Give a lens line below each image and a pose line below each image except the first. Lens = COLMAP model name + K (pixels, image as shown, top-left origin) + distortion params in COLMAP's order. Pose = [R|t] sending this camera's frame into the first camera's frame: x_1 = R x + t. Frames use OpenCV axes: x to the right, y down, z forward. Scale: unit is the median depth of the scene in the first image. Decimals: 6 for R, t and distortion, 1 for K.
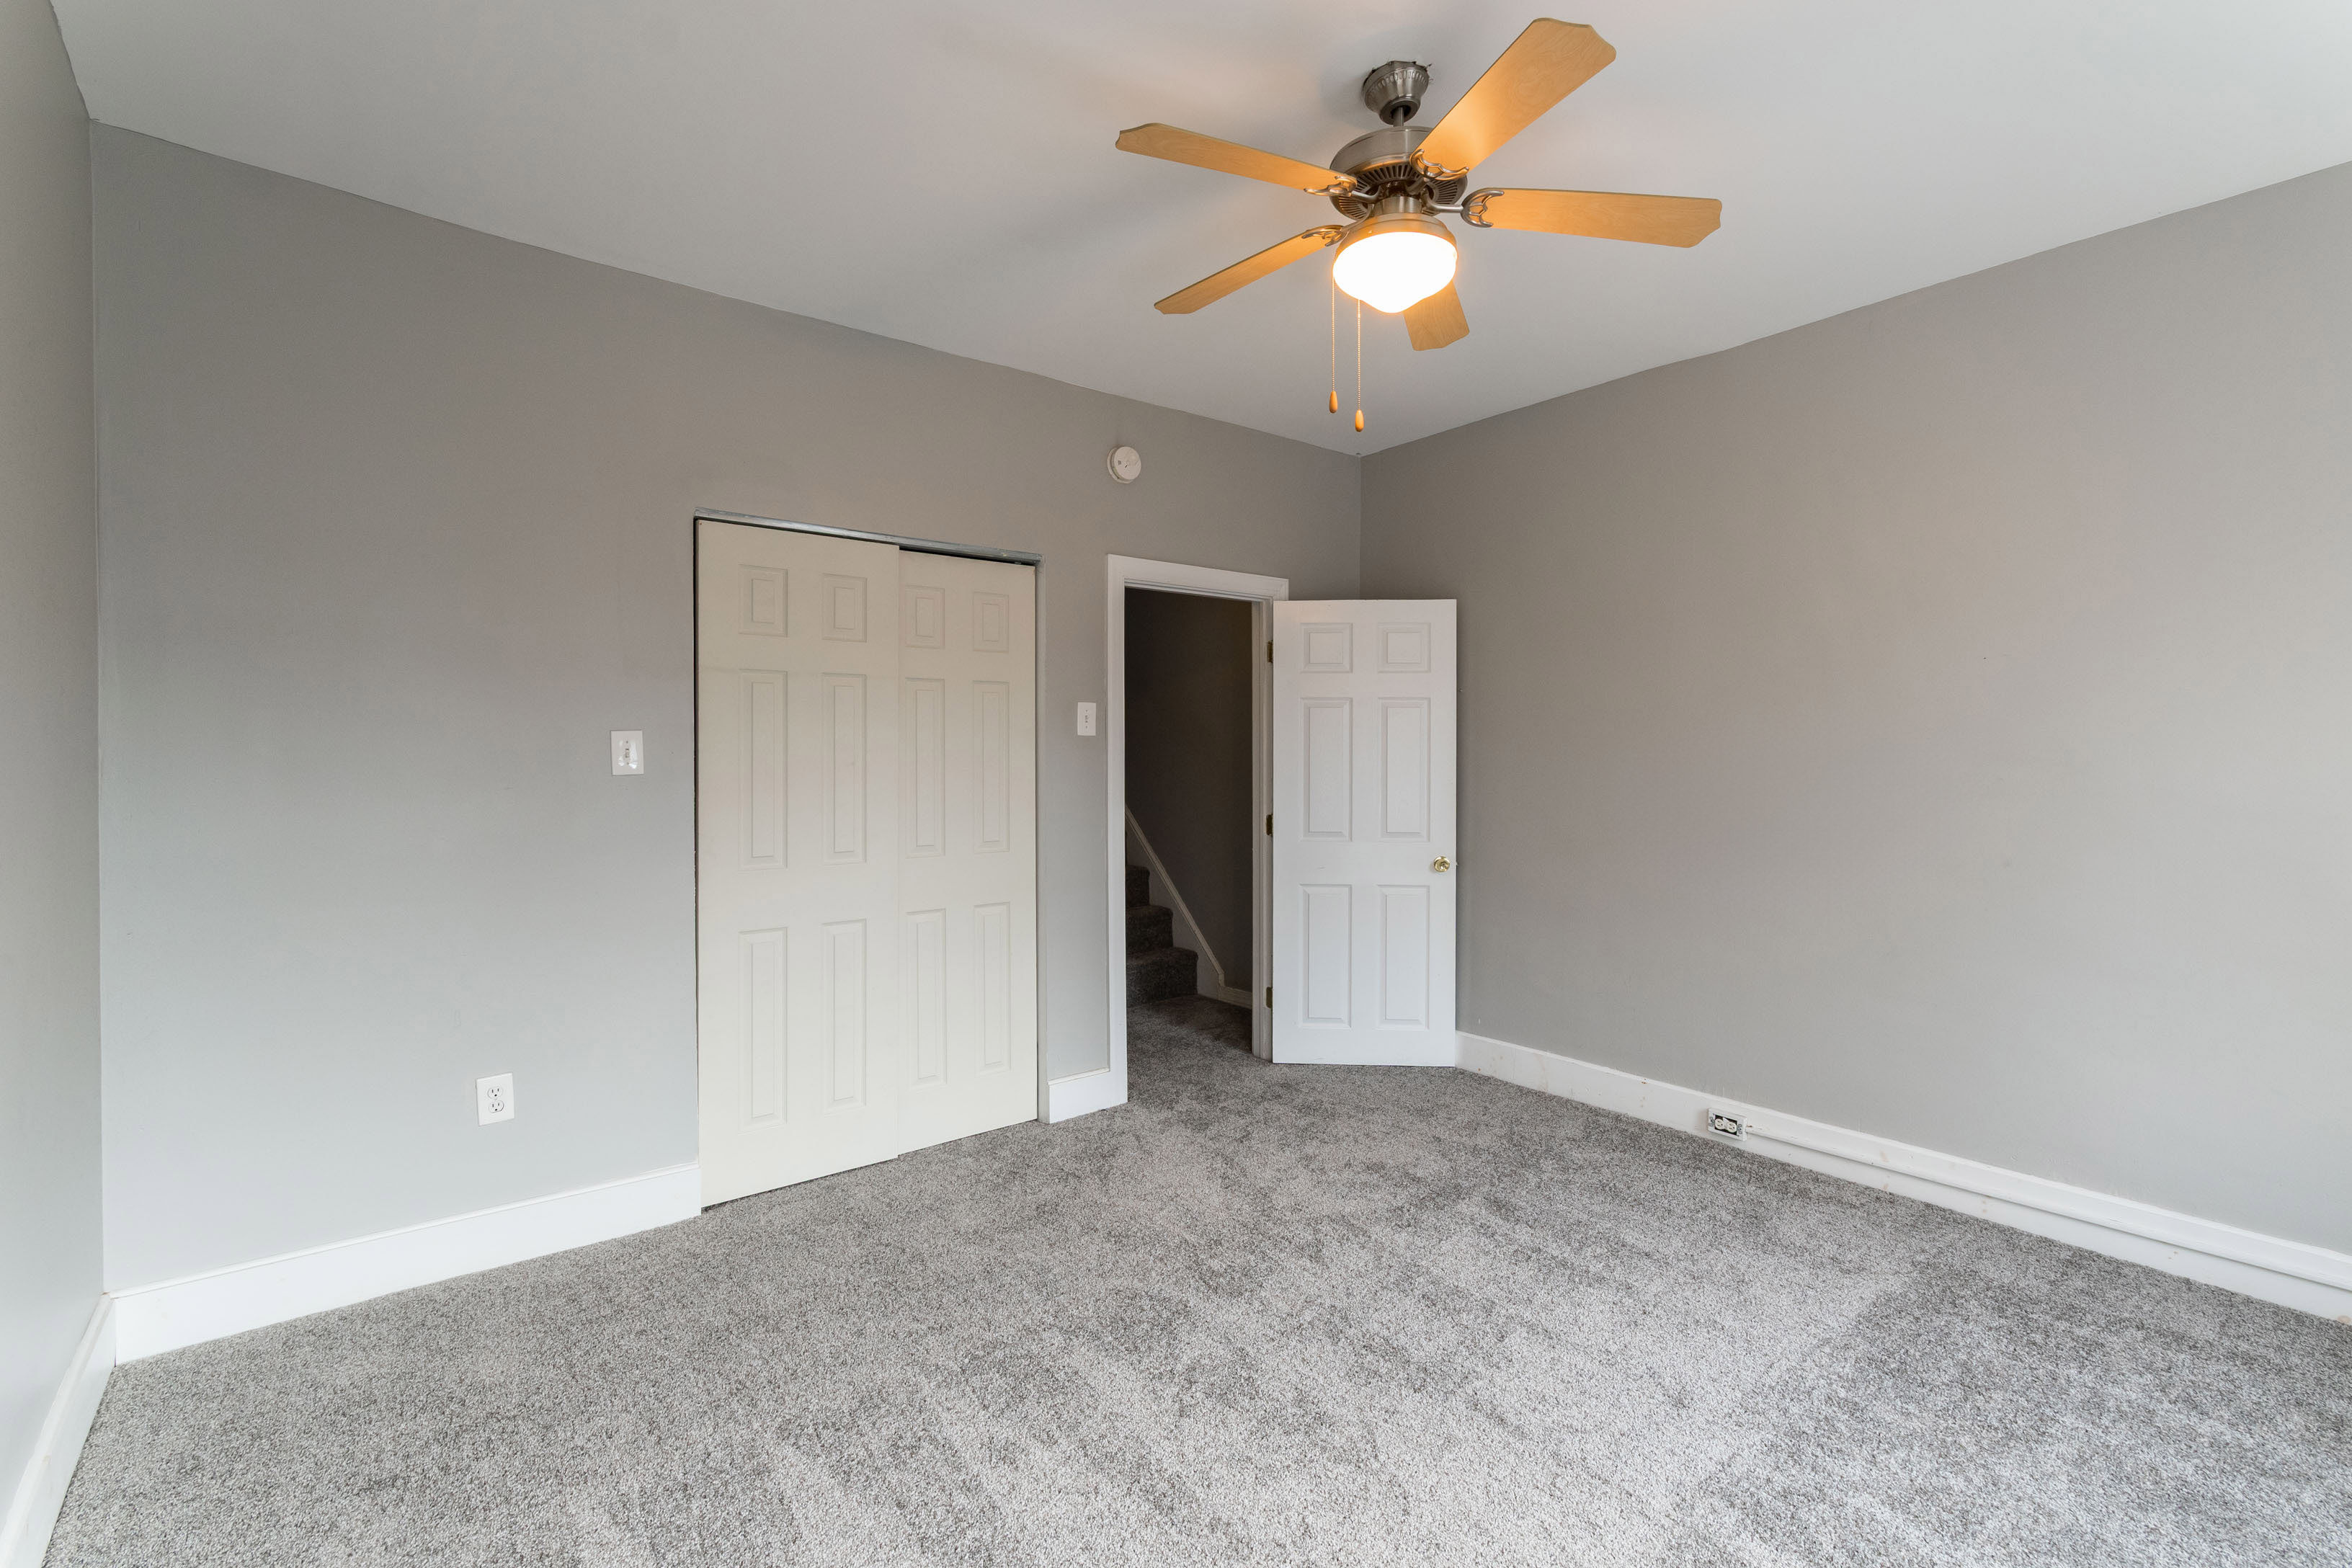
lens RADIAL K [[1042.6, 0, 1187.8], [0, 1042.6, 779.3], [0, 0, 1]] dist [-0.002059, 0.001254]
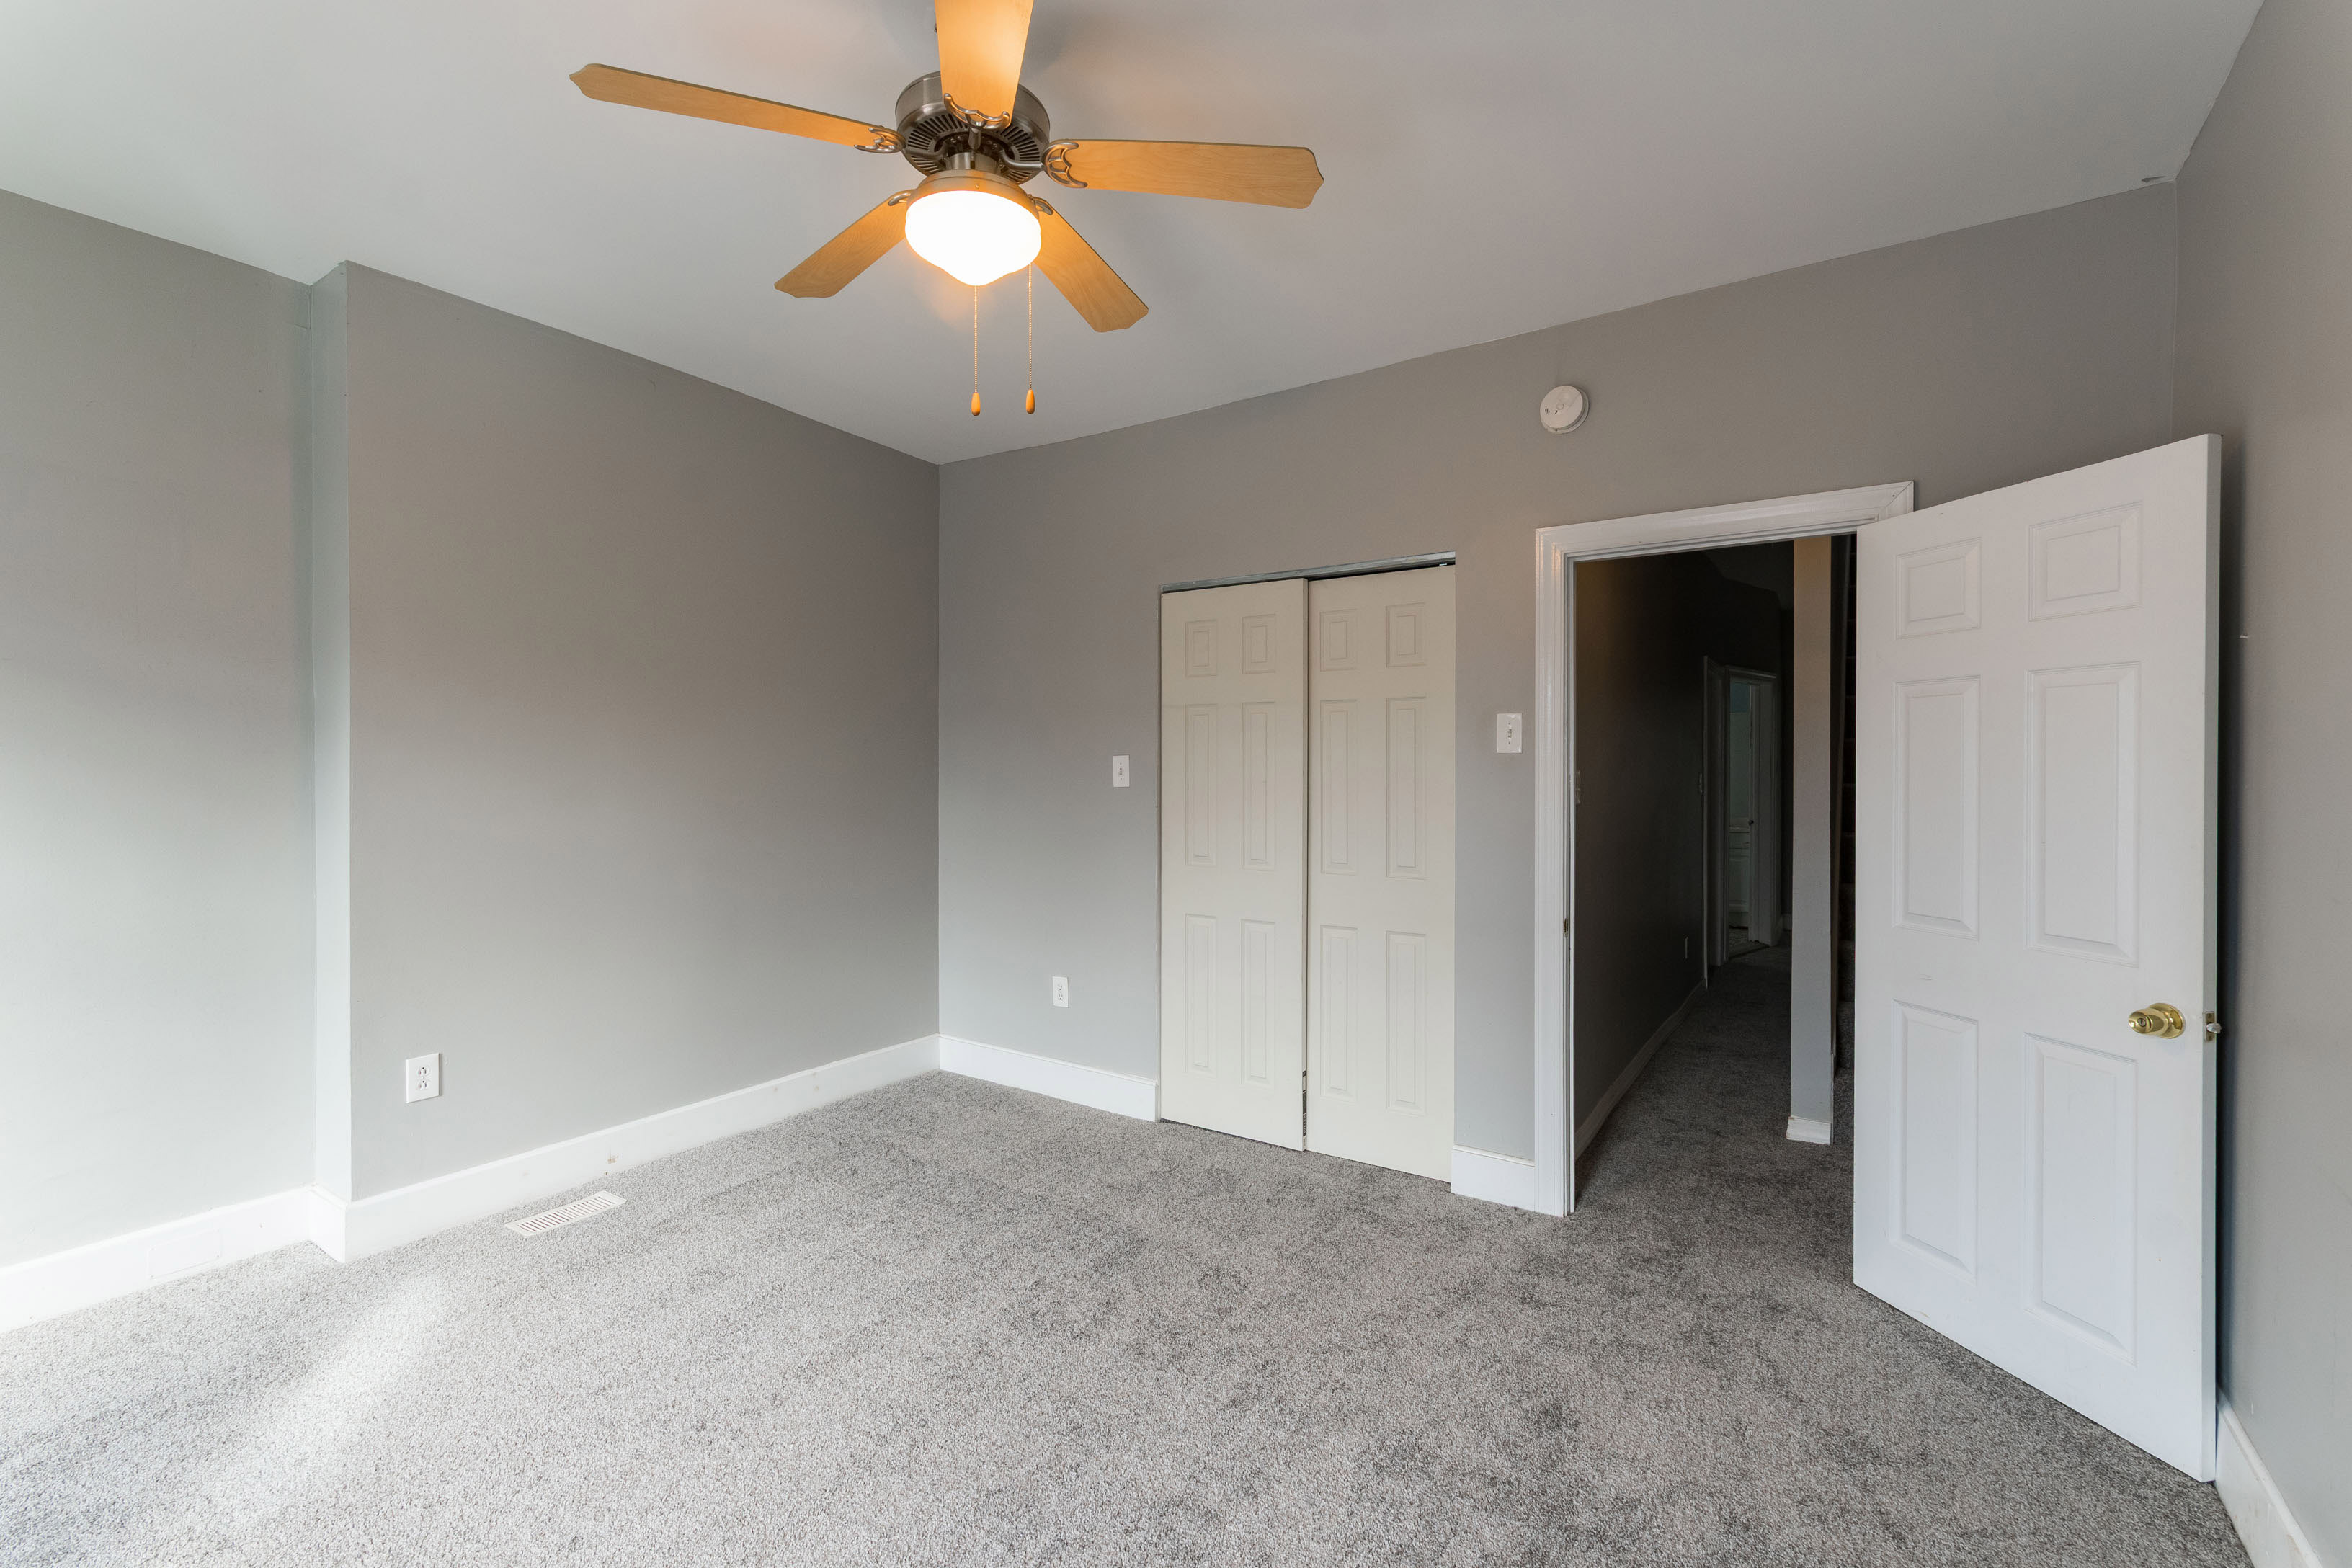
lens RADIAL K [[1042.6, 0, 1208.0], [0, 1042.6, 789.0], [0, 0, 1]] dist [-0.002059, 0.001254]
pose [[0.293221, 0.016088, -0.955909, 0.647965], [-0.029330, 0.999539, 0.007825, -0.012446], [0.955595, 0.025742, 0.293558, 0.536357]]
